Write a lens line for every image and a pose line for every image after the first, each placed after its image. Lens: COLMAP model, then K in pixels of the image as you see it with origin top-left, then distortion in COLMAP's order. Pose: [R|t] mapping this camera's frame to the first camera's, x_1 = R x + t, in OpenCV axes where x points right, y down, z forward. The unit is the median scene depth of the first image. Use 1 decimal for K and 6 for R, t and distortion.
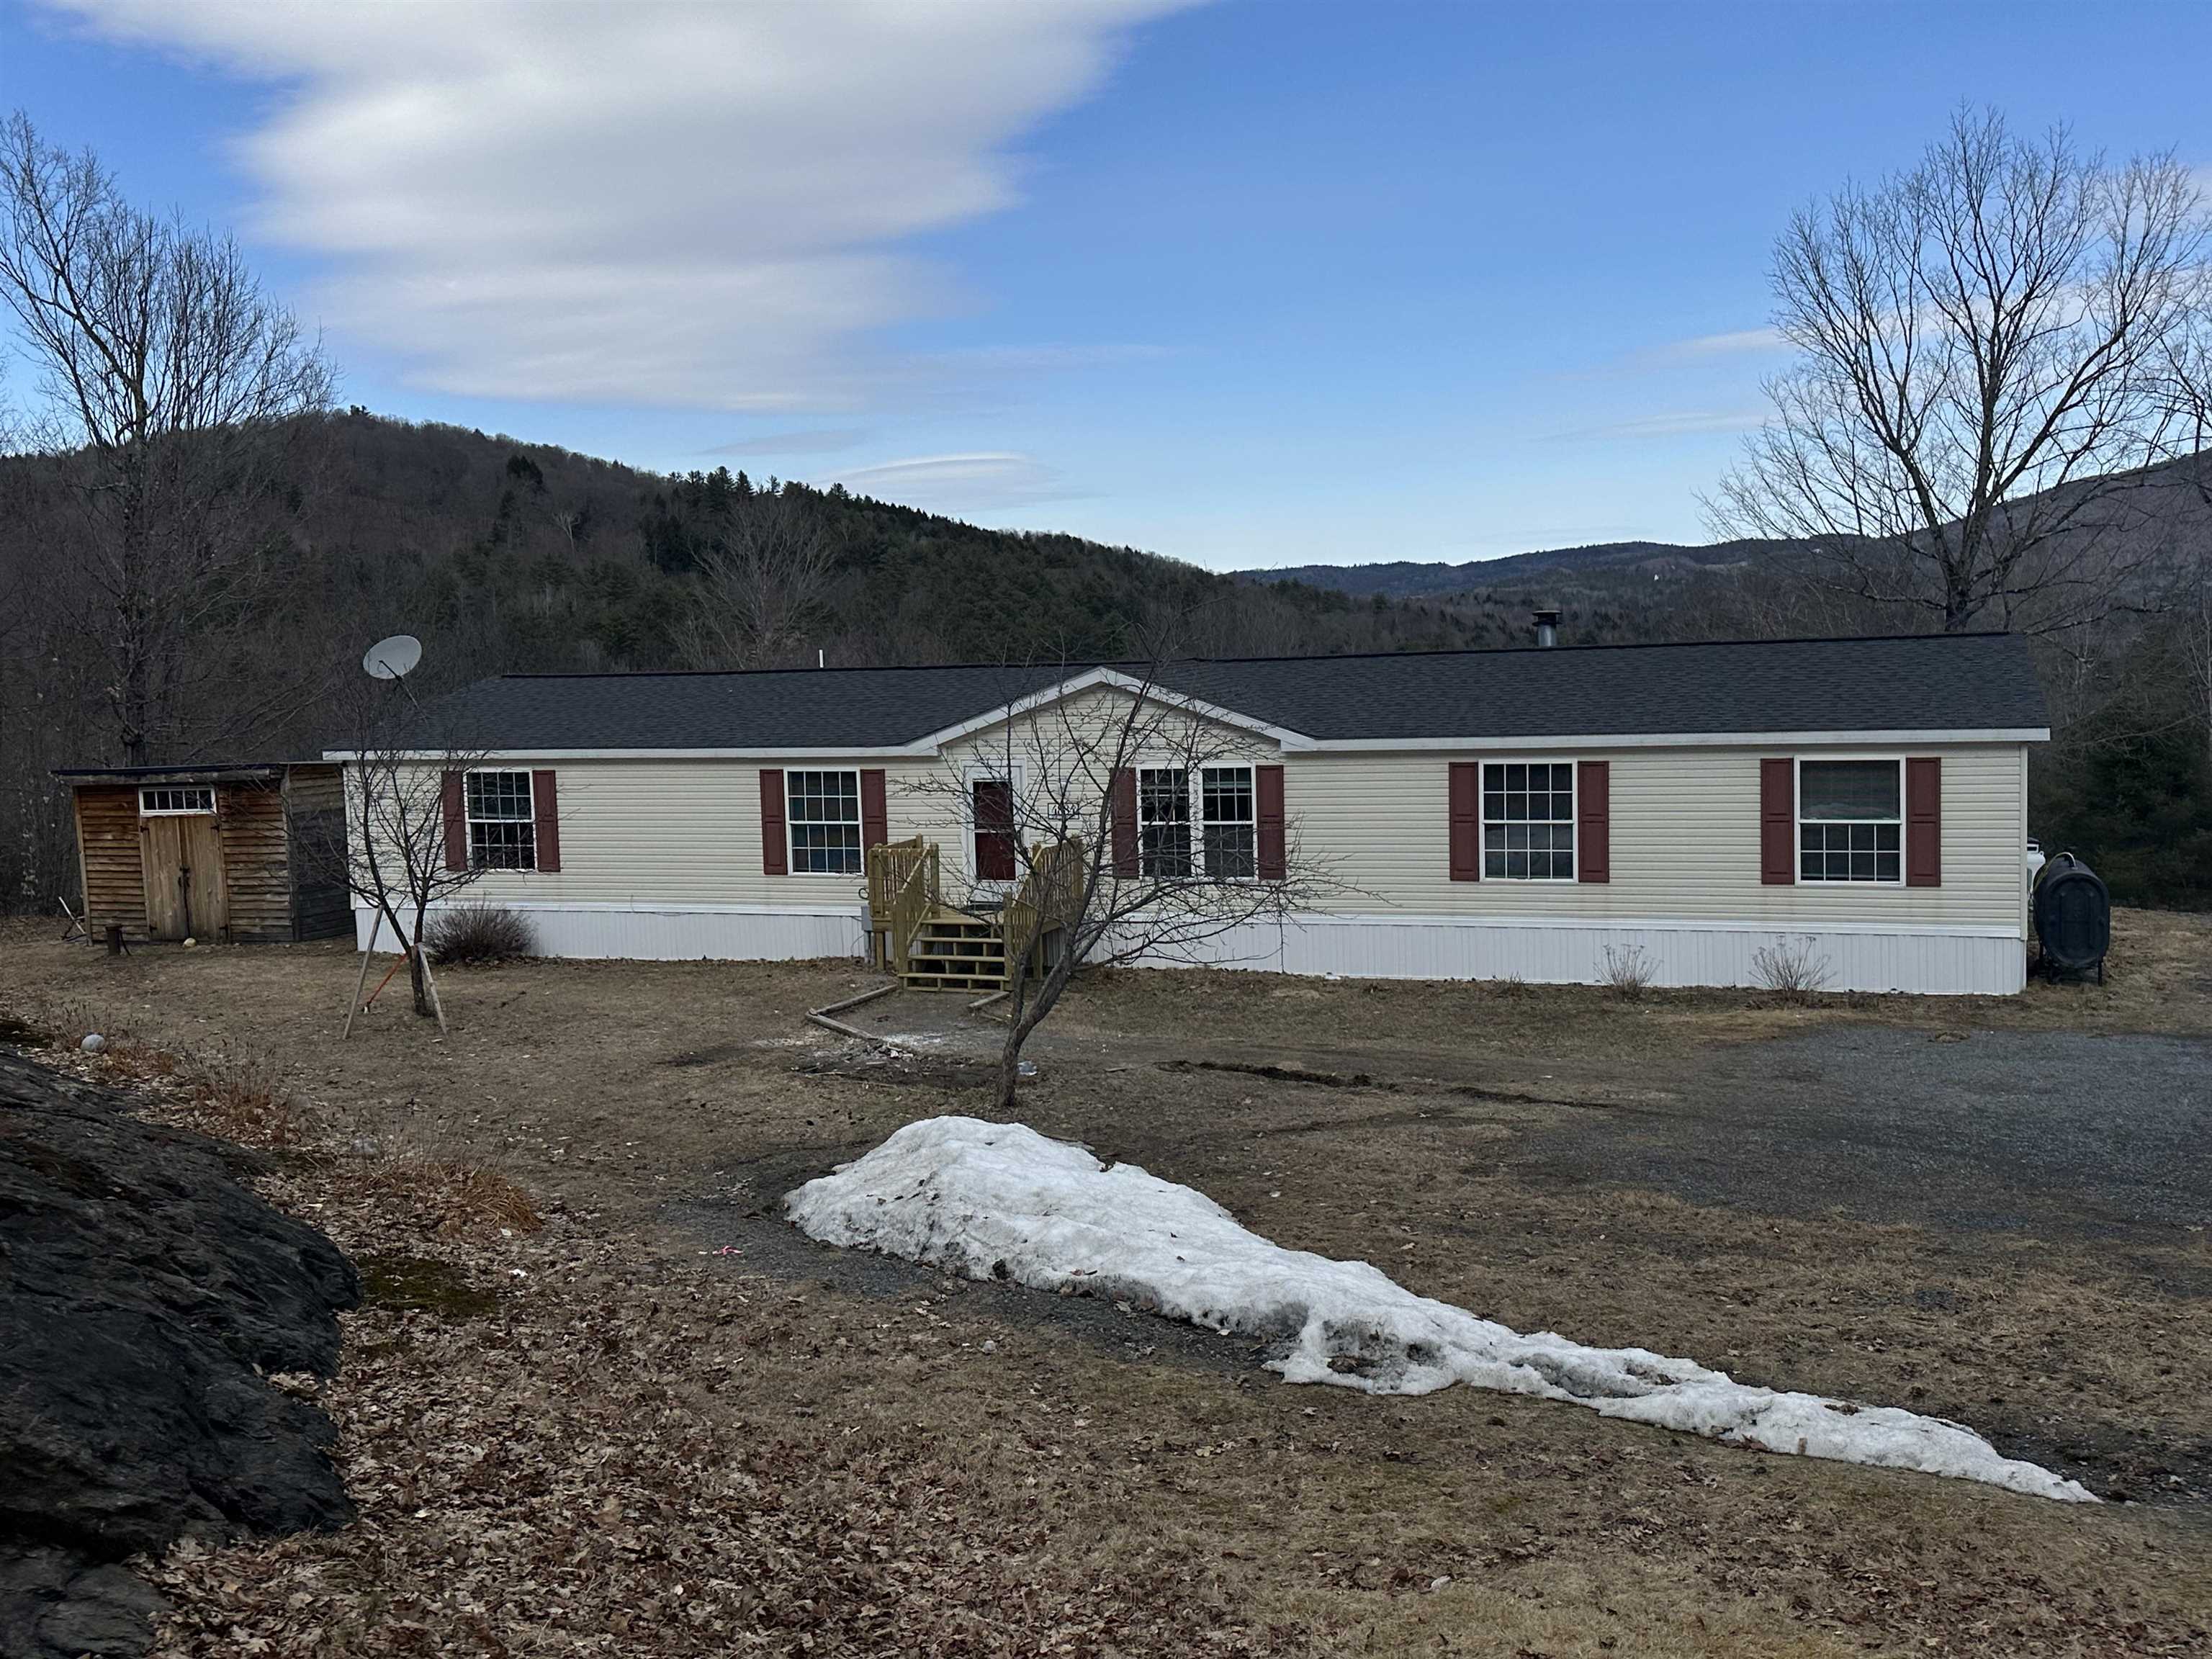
lens RADIAL K [[2064.9, 0, 1106.0], [0, 2064.9, 829.5], [0, 0, 1]] dist [0.205074, -0.436944]
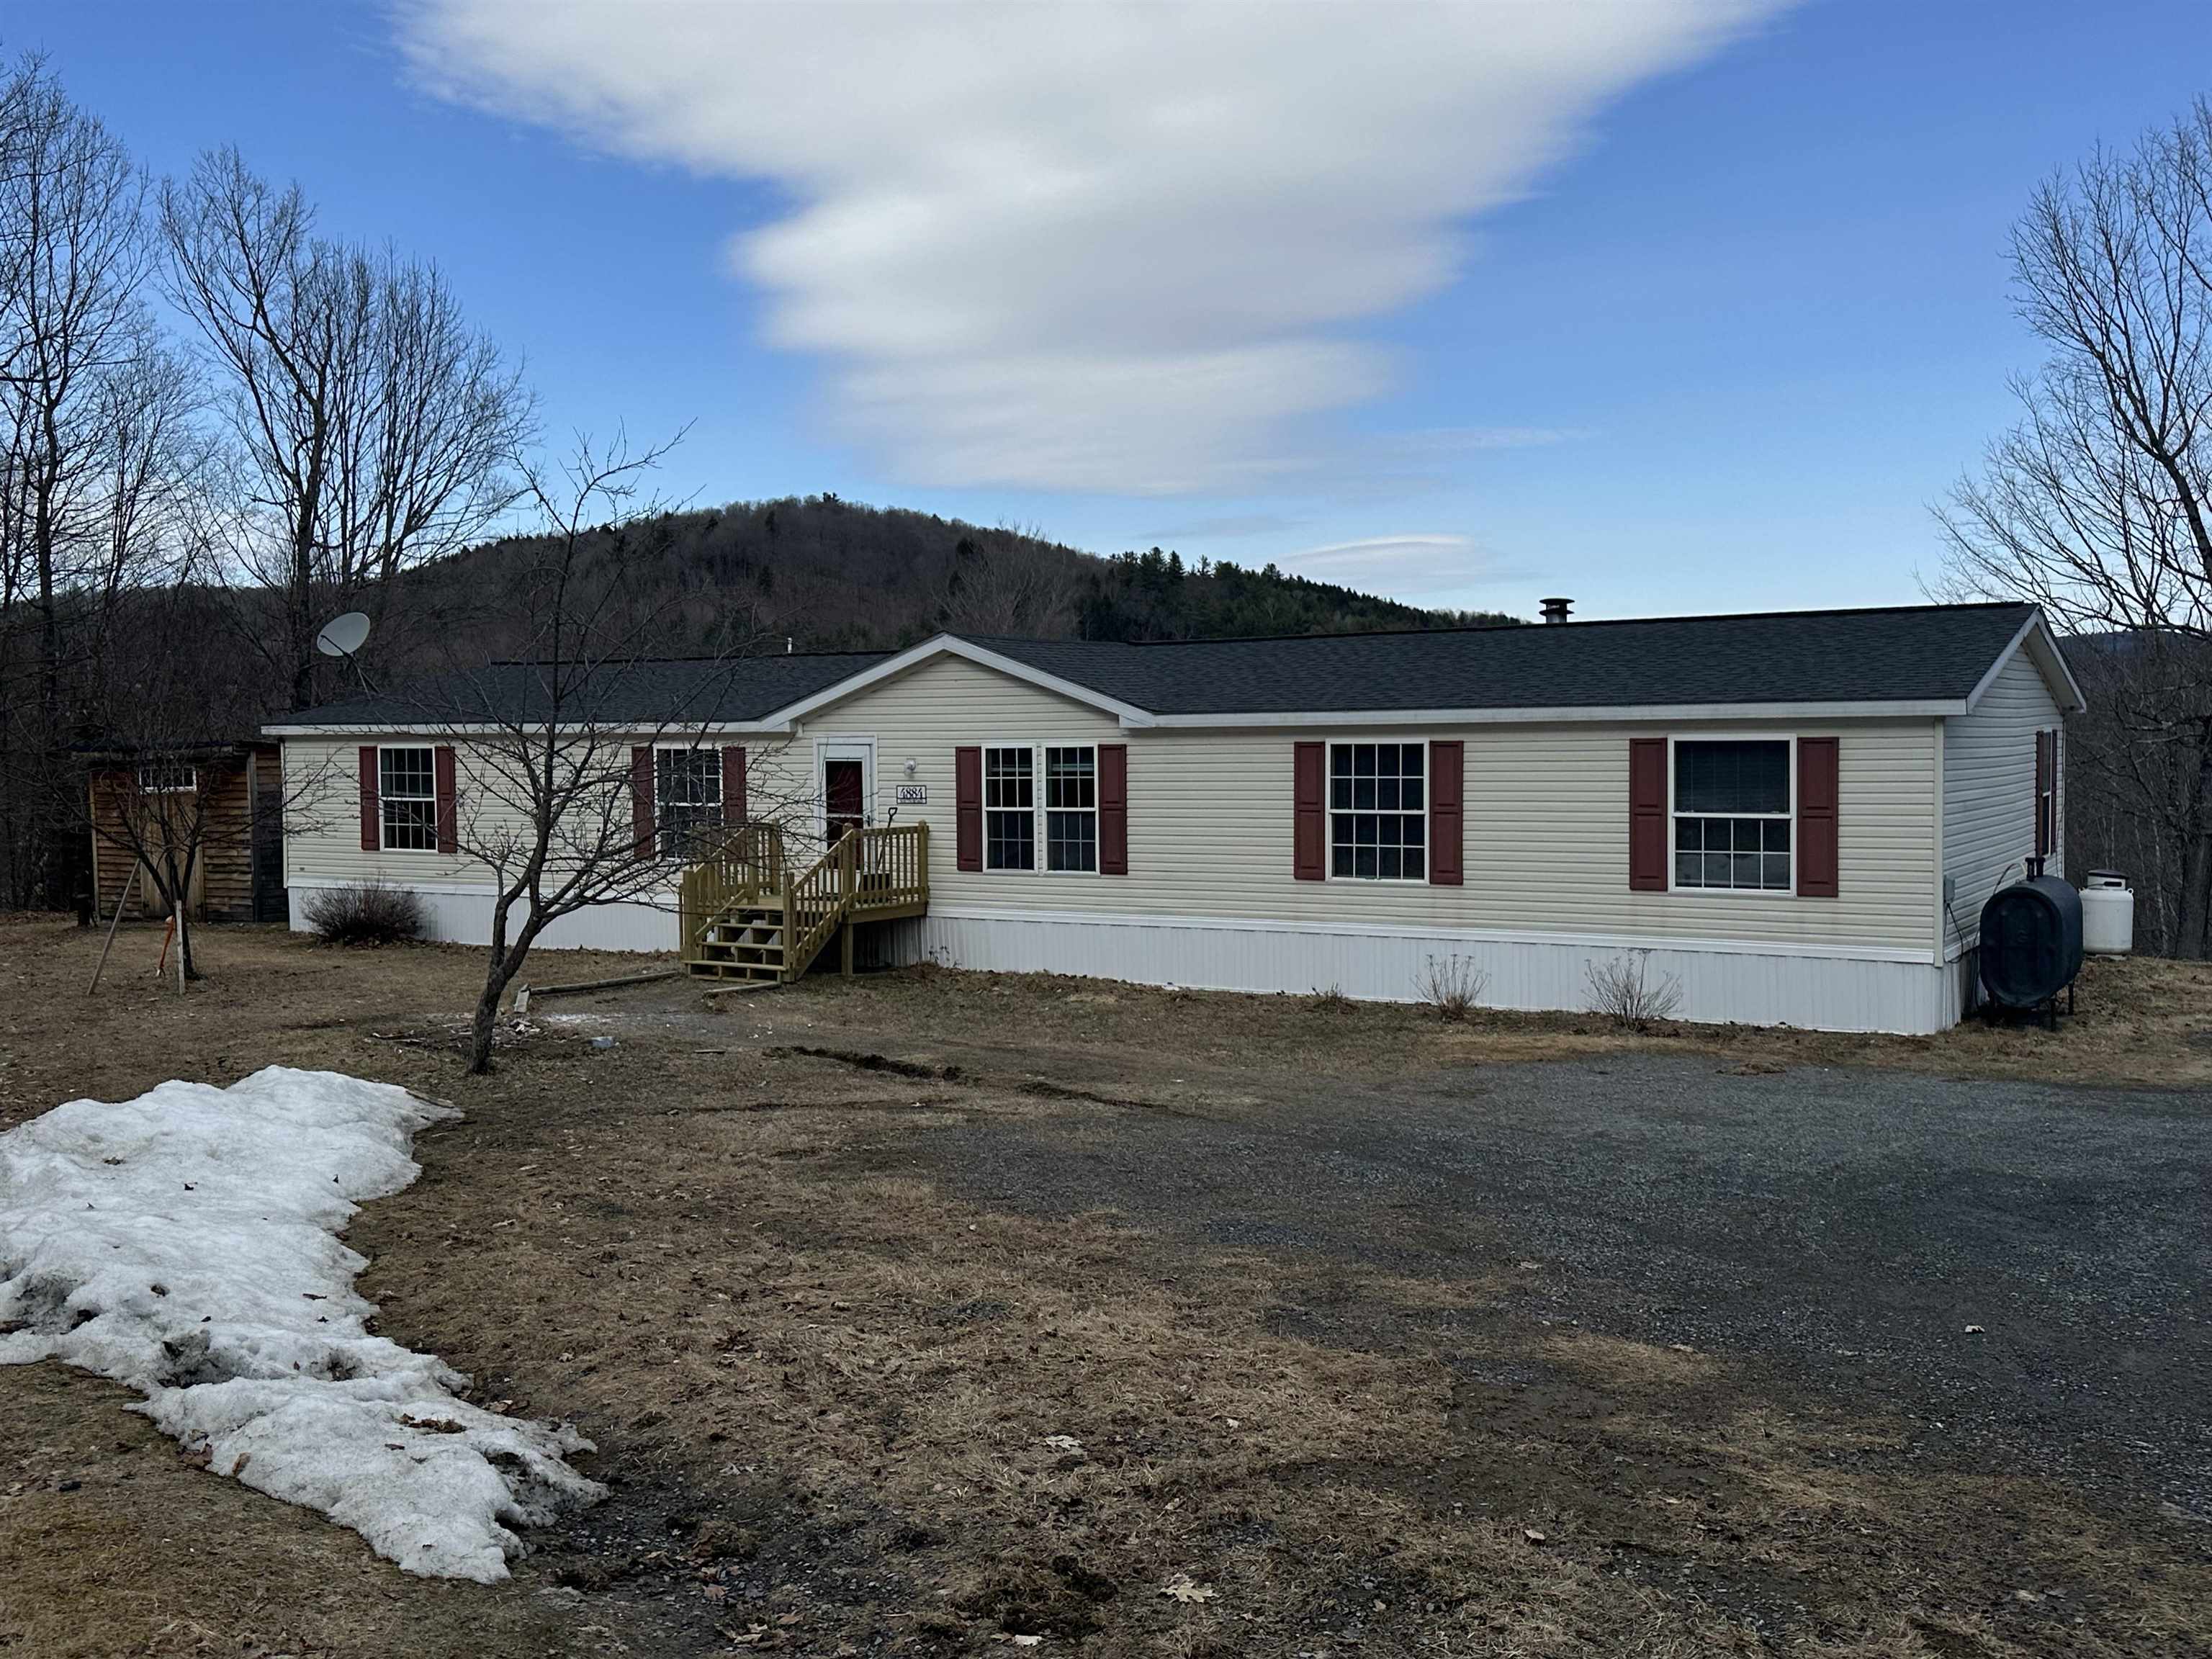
lens RADIAL K [[2064.9, 0, 1106.0], [0, 2064.9, 829.5], [0, 0, 1]] dist [0.205074, -0.436944]
pose [[0.977475, 0.029986, -0.208909, 0.245331], [-0.038106, 0.998662, -0.034953, 0.033947], [0.207581, 0.042127, 0.977310, 0.129201]]
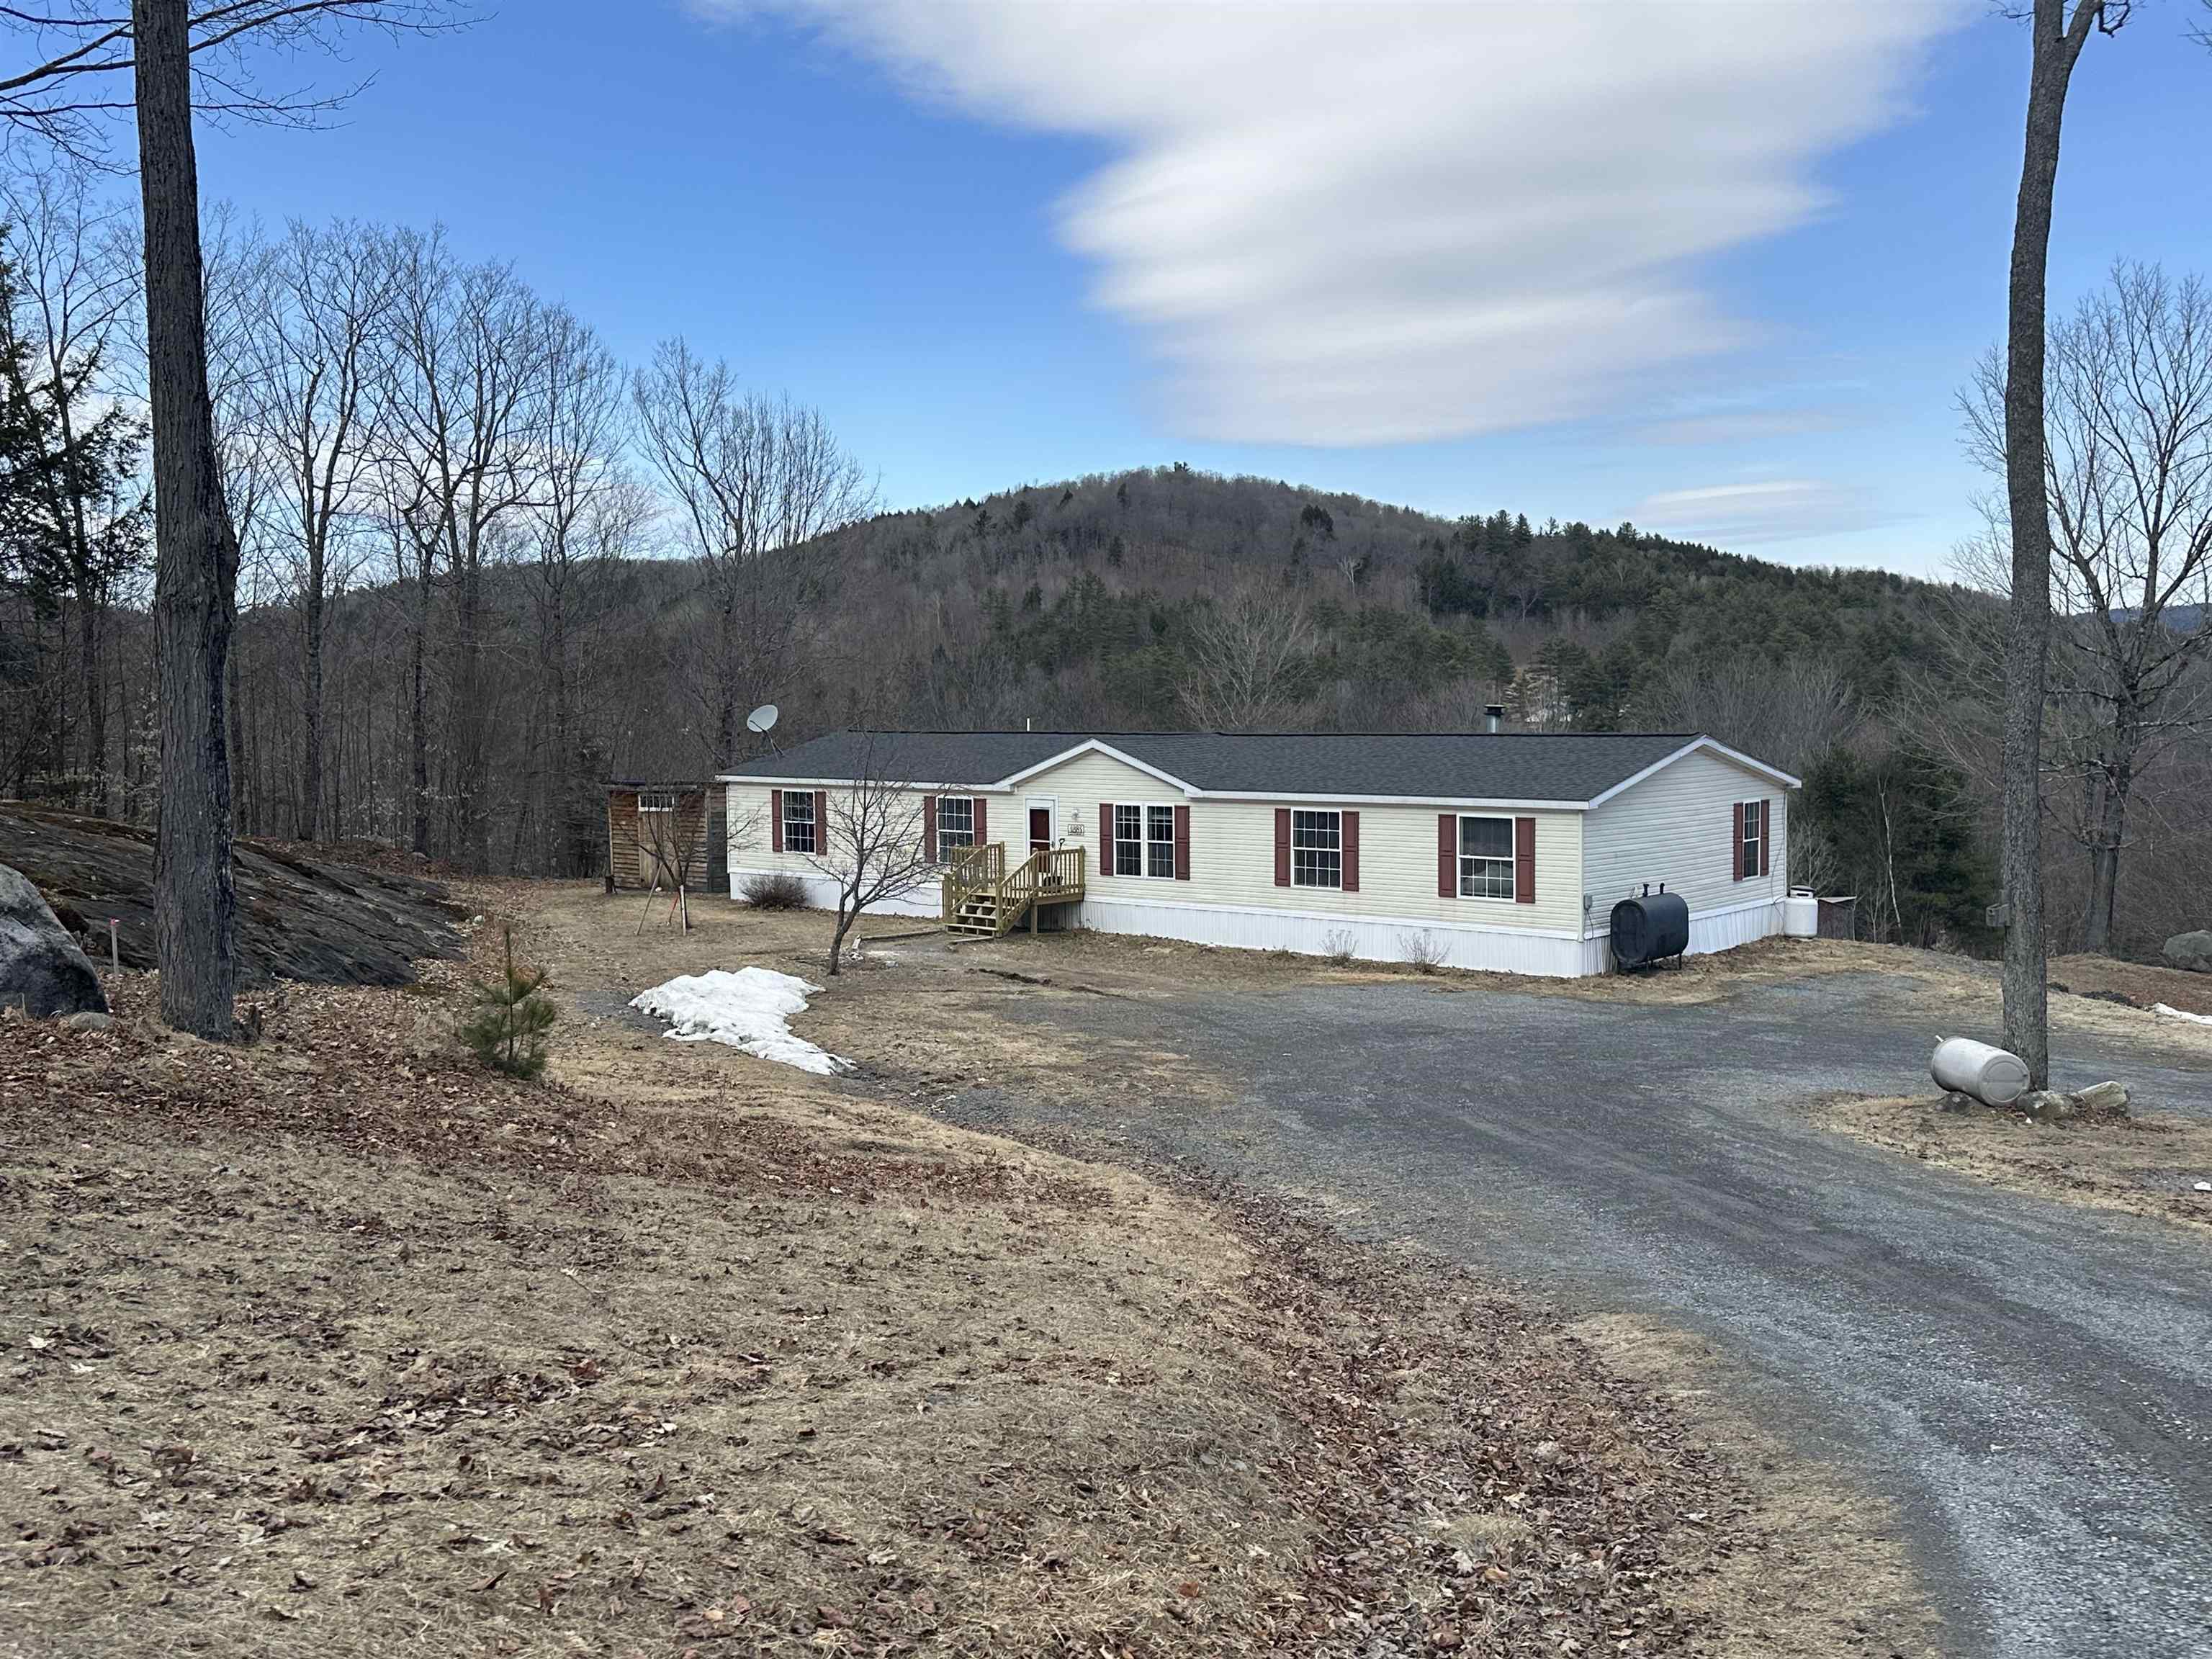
lens RADIAL K [[2064.9, 0, 1106.0], [0, 2064.9, 829.5], [0, 0, 1]] dist [0.205074, -0.436944]
pose [[0.927883, 0.046362, -0.369978, 0.560623], [-0.052872, 0.998573, -0.007469, 0.001254], [0.369104, 0.026492, 0.929011, -0.426833]]
